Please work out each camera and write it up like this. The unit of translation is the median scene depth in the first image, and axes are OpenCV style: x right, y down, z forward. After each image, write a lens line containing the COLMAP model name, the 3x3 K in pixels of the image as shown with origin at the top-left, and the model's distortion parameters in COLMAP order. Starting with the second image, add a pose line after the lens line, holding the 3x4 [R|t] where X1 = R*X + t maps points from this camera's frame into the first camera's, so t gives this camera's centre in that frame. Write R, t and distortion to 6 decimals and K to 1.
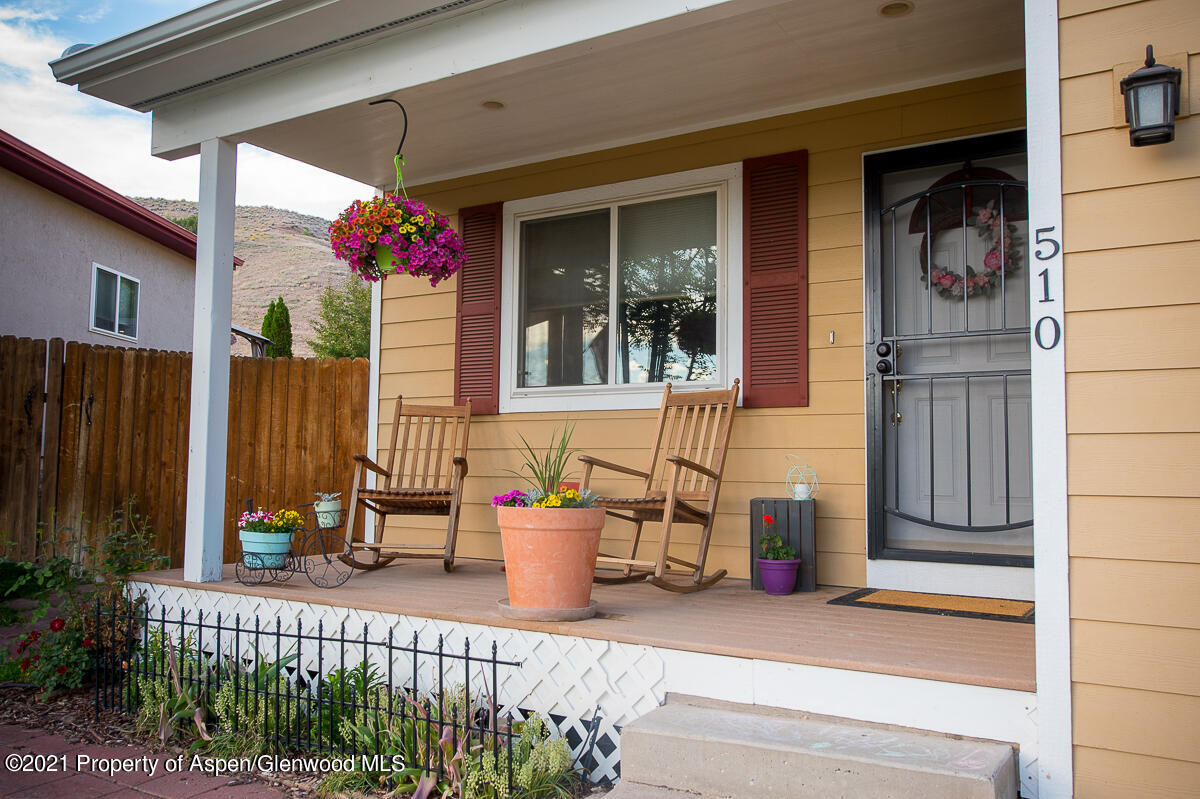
lens RADIAL K [[966.9, 0, 600.0], [0, 966.9, 399.5], [0, 0, 1]] dist [-0.001779, -0.000612]
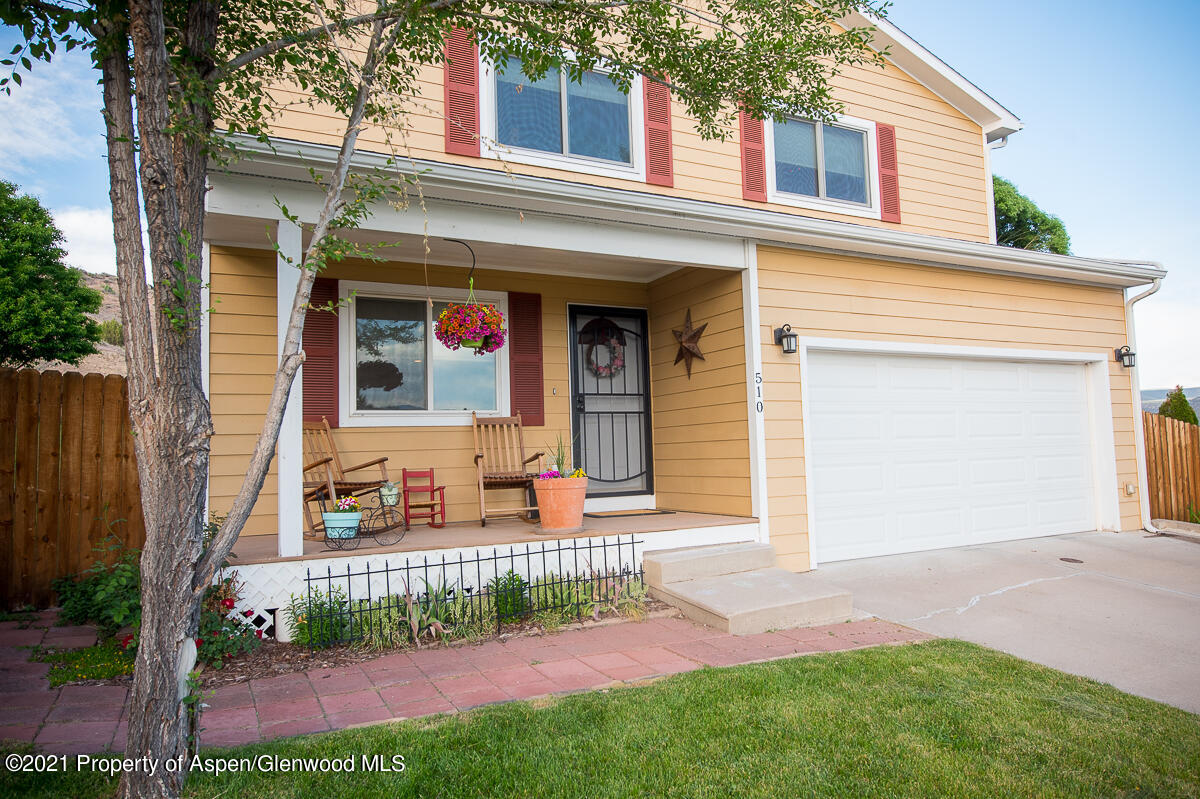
lens RADIAL K [[853.5, 0, 600.0], [0, 853.5, 399.5], [0, 0, 1]] dist [-0.007007, -0.002601]
pose [[0.478618, 0.032551, 0.877420, -1.101770], [-0.024183, 0.999422, -0.023886, -0.006383], [-0.877690, -0.009786, 0.479128, 0.058757]]
